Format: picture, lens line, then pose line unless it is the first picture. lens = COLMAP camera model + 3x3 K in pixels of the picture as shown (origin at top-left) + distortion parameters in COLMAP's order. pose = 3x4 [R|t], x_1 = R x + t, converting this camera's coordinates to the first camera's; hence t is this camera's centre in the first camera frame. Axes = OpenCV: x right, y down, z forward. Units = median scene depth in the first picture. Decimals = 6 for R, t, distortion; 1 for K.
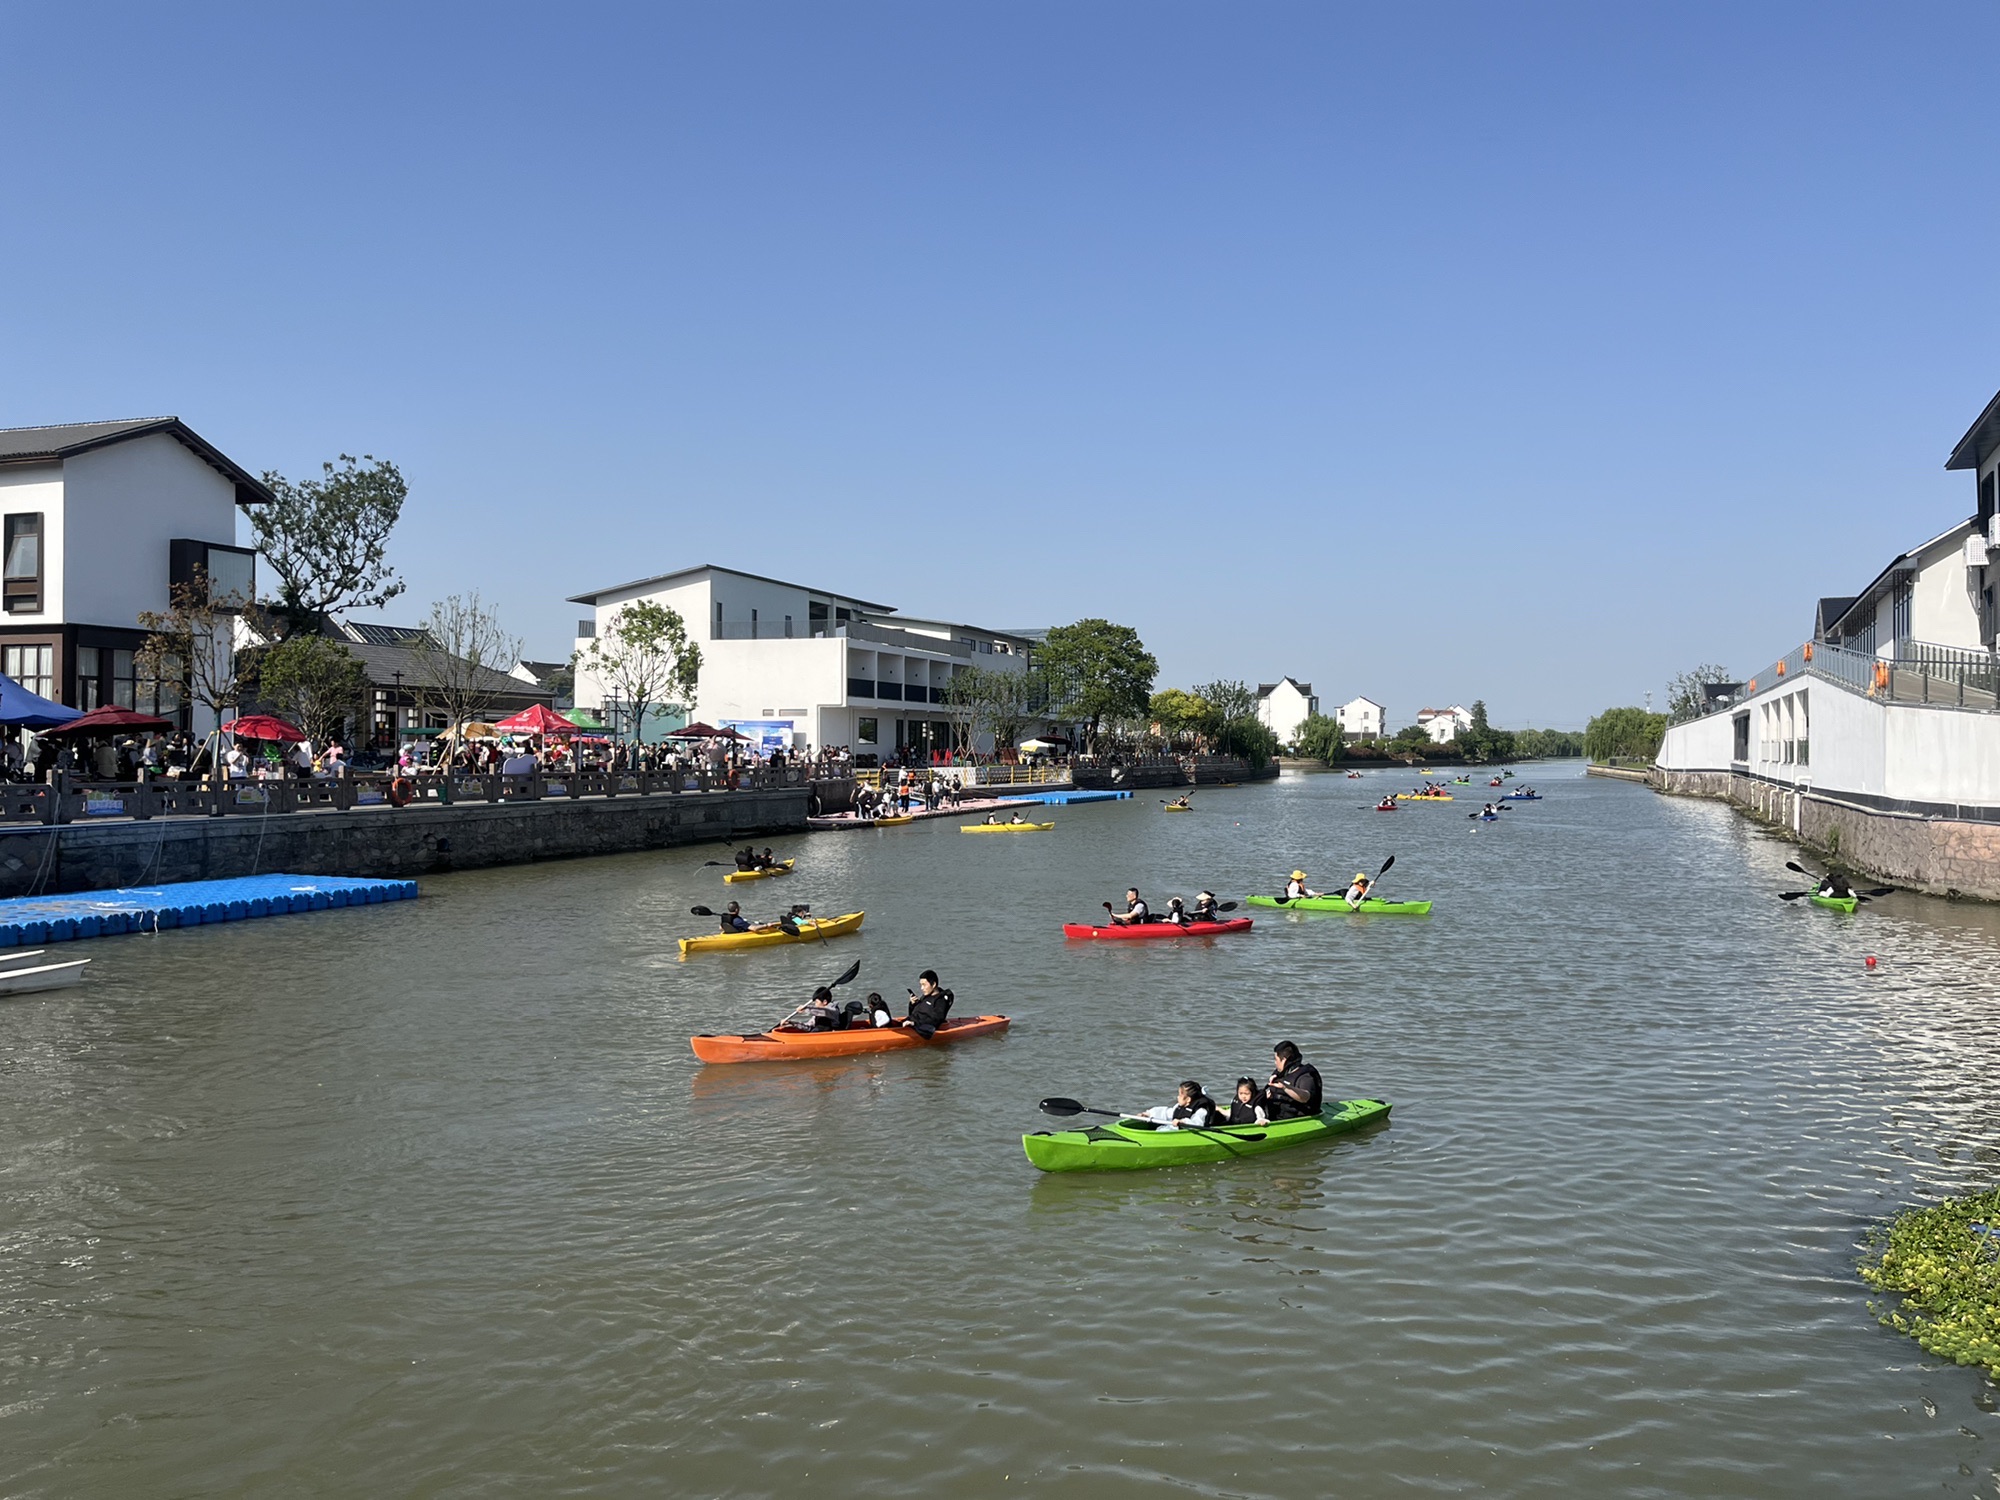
lens RADIAL K [[1503.1, 0, 1000.0], [0, 1503.1, 750.0], [0, 0, 1]] dist [0.055316, -0.003638]
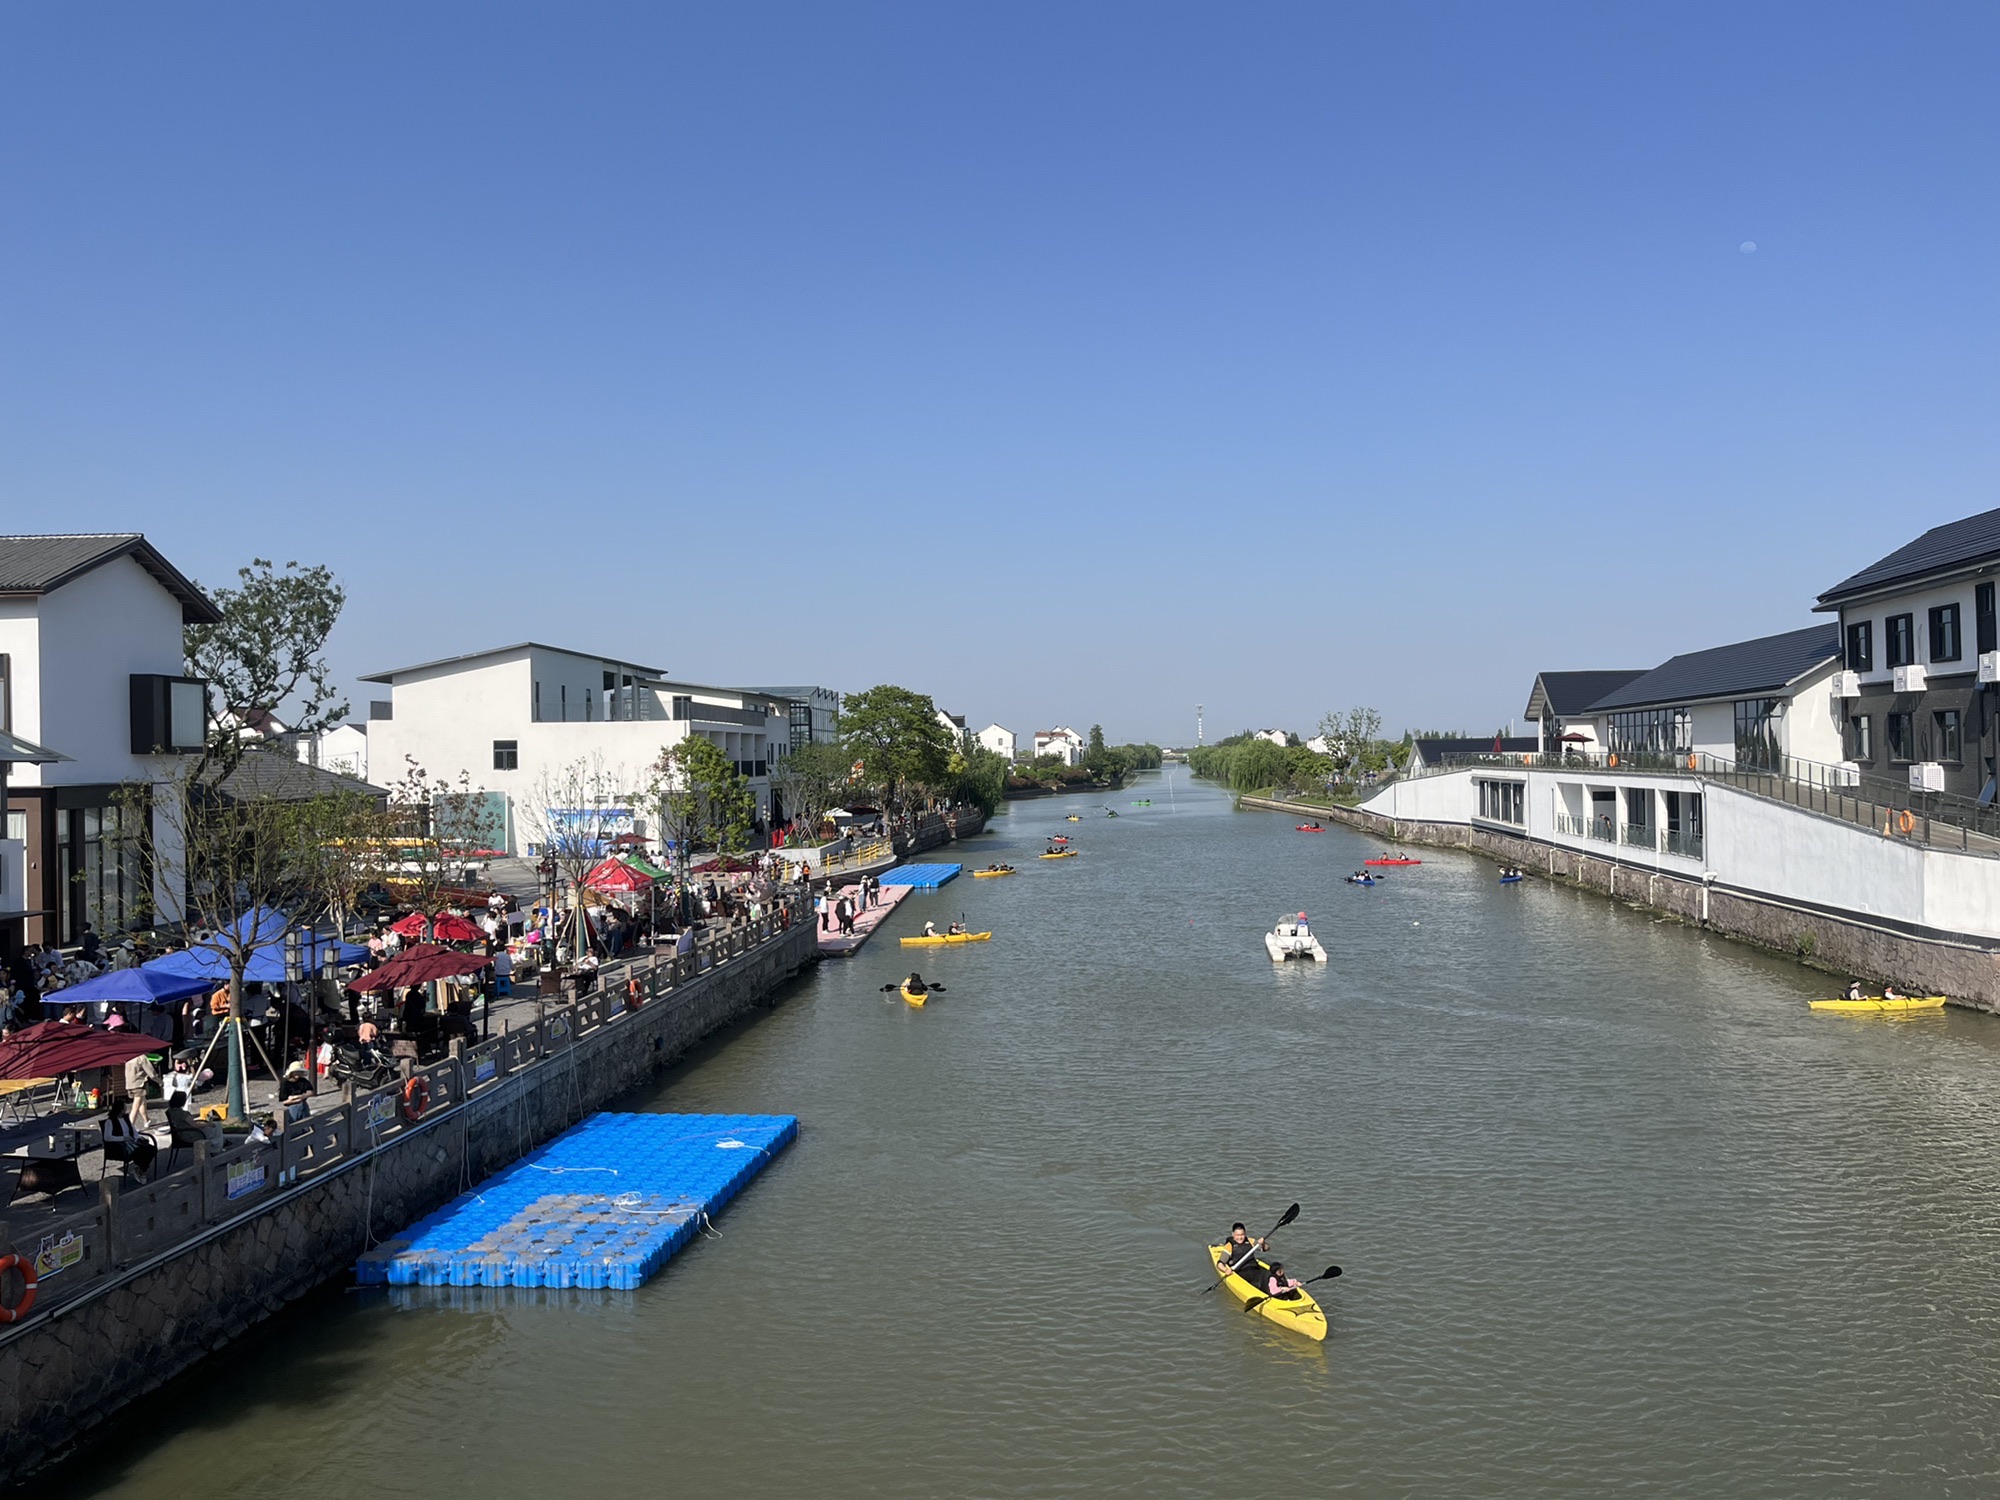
lens RADIAL K [[1503.1, 0, 1000.0], [0, 1503.1, 750.0], [0, 0, 1]] dist [0.055316, -0.003638]
pose [[0.960617, -0.018479, 0.277261, -0.187354], [0.020780, 0.999770, -0.005363, -0.048309], [-0.277098, 0.010914, 0.960780, 0.017790]]
